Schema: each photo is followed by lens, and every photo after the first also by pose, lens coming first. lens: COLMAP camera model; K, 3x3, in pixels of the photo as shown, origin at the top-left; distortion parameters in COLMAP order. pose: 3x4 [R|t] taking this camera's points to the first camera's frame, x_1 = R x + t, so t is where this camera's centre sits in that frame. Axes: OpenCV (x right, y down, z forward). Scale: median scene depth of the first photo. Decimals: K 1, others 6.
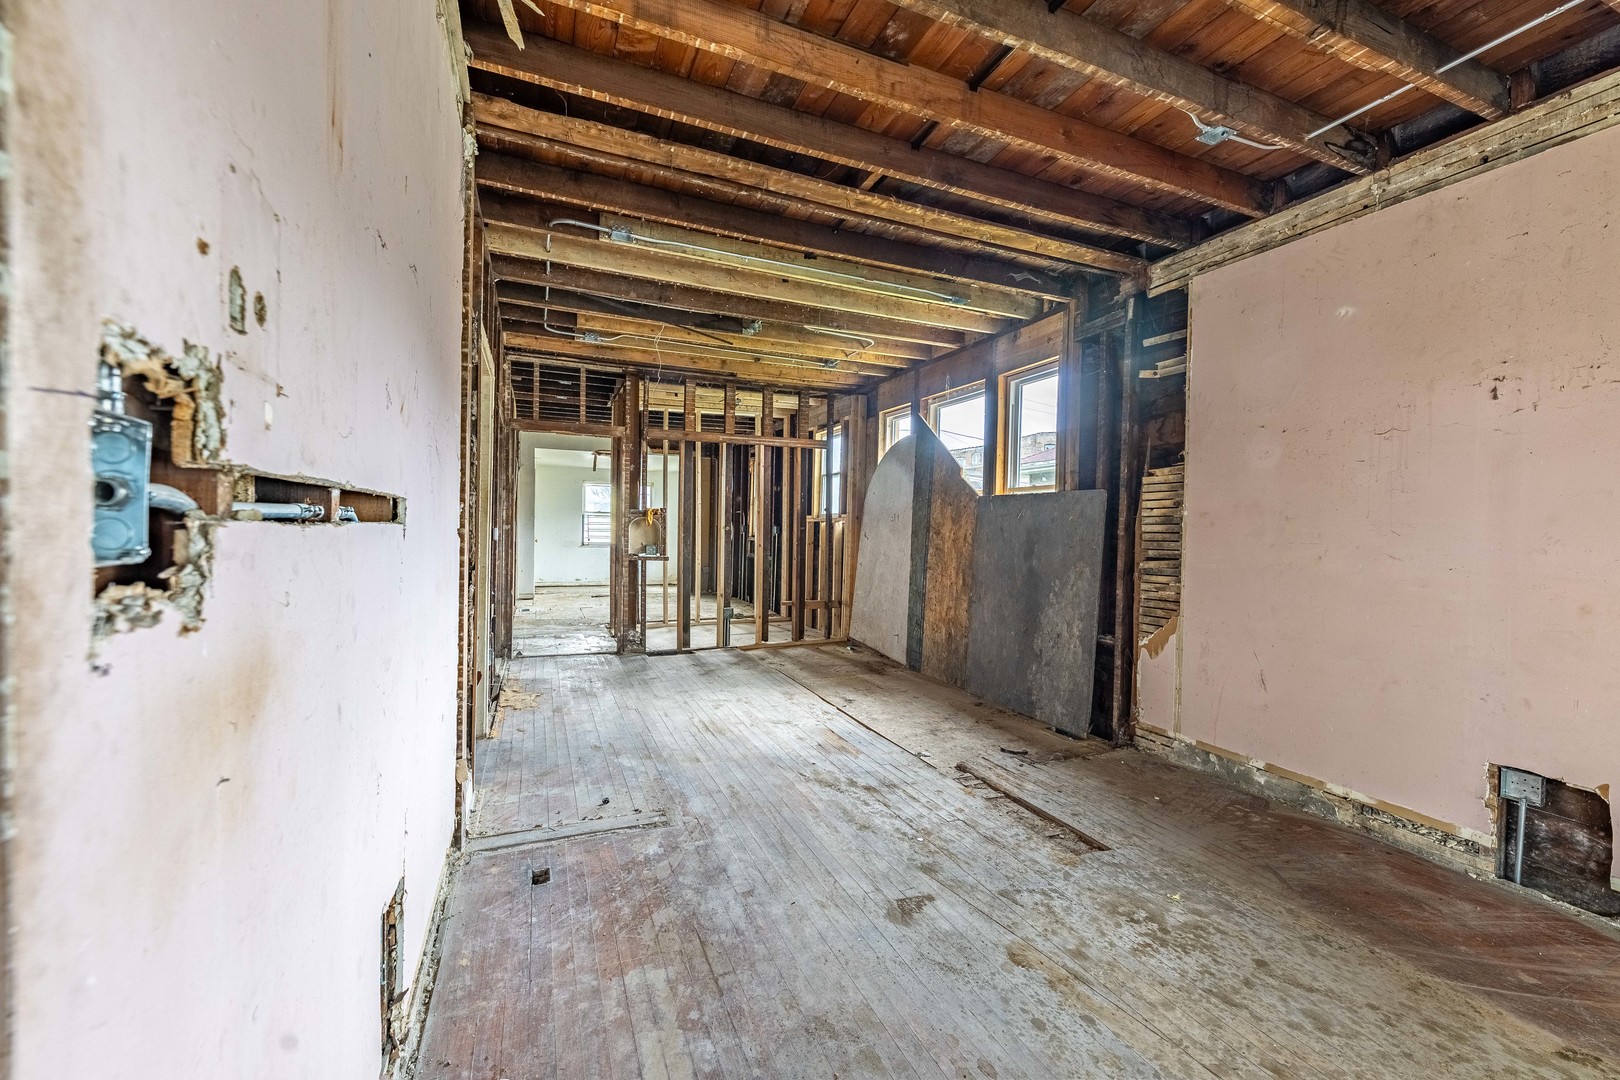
lens RADIAL K [[646.7, 0, 812.0], [0, 646.7, 537.1], [0, 0, 1]] dist [0.000900, -0.000404]
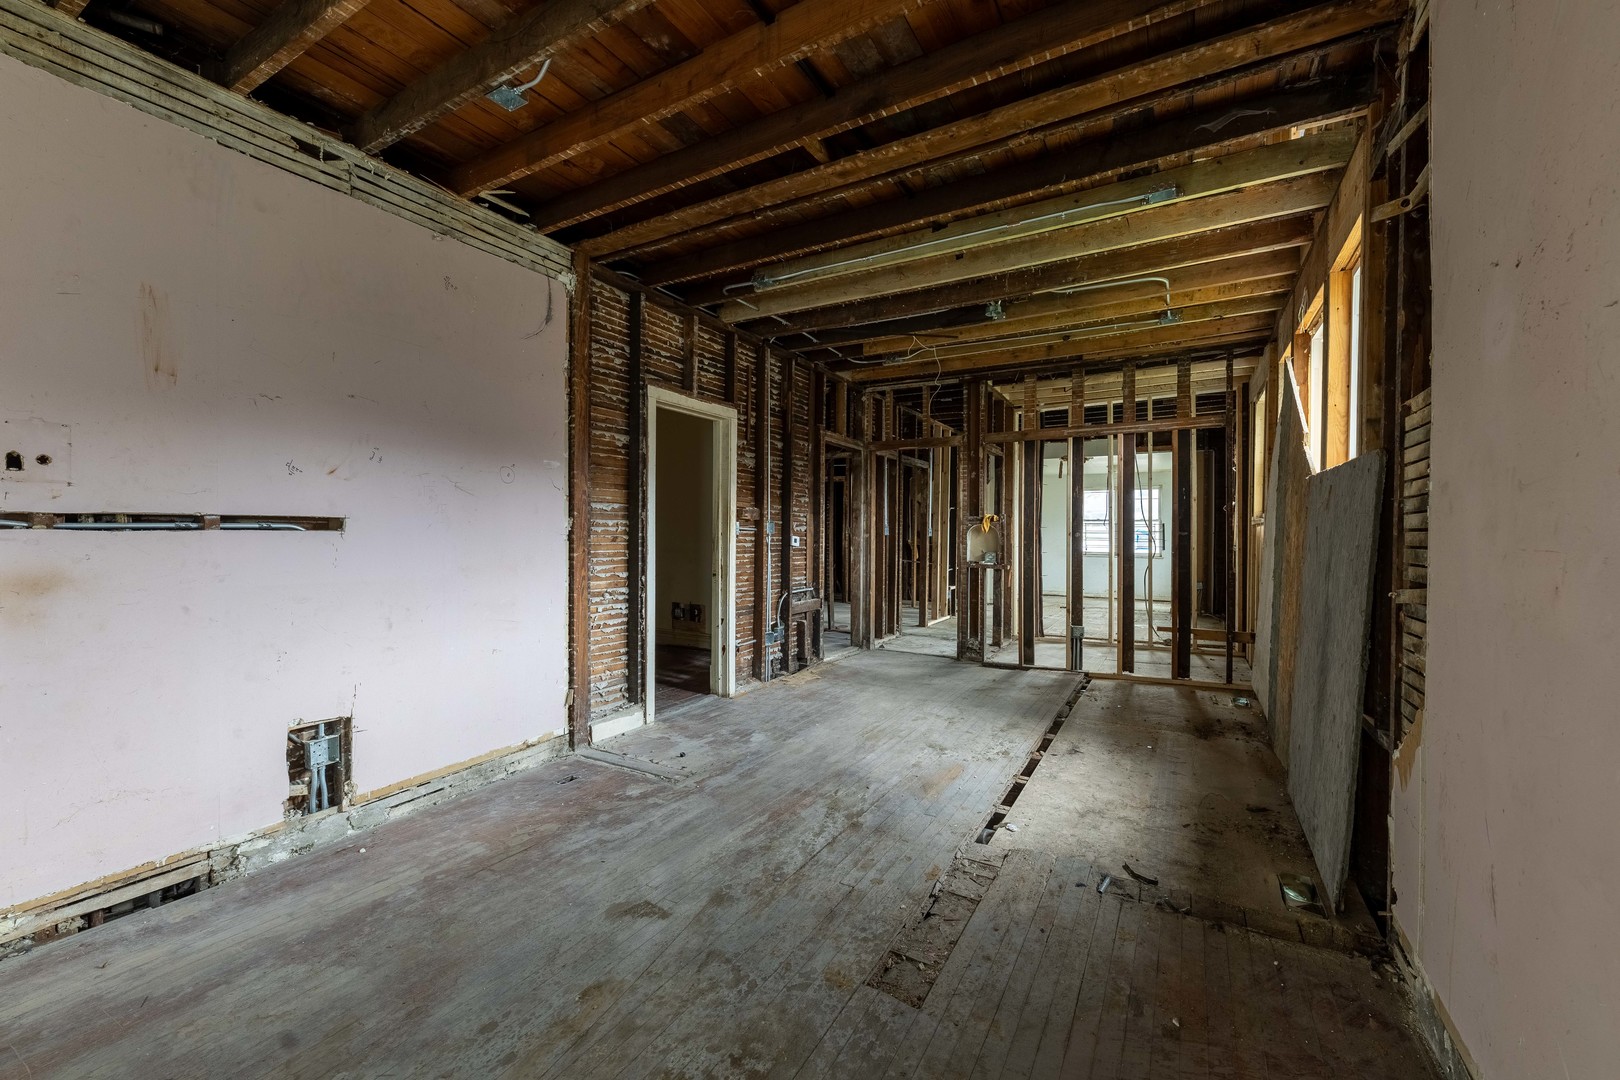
lens RADIAL K [[646.7, 0, 812.0], [0, 646.7, 537.1], [0, 0, 1]] dist [0.000900, -0.000404]
pose [[0.603213, -0.008619, -0.797533, 0.426520], [-0.005212, 0.999878, -0.014747, 0.005160], [0.797563, 0.013052, 0.603095, 0.233614]]
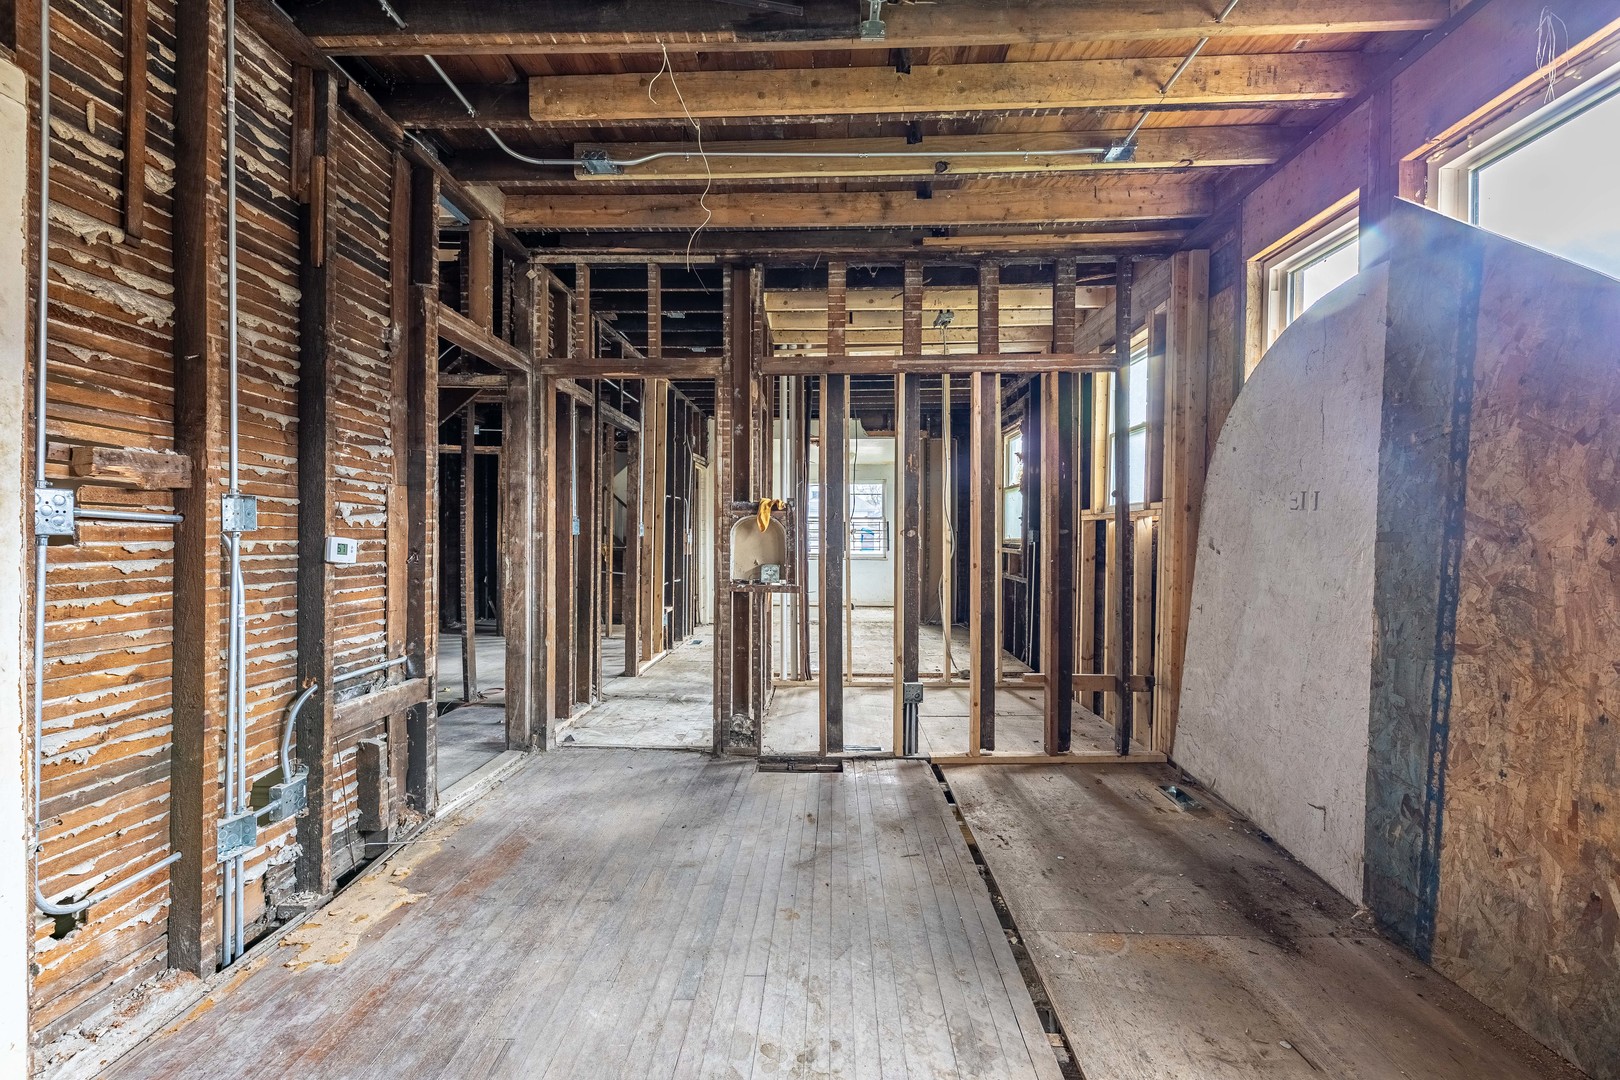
lens RADIAL K [[646.7, 0, 812.0], [0, 646.7, 537.1], [0, 0, 1]] dist [0.000900, -0.000404]
pose [[0.906921, -0.011012, -0.421157, 0.024943], [0.005585, 0.999885, -0.014118, -0.004281], [0.421264, 0.010451, 0.906878, 0.590597]]
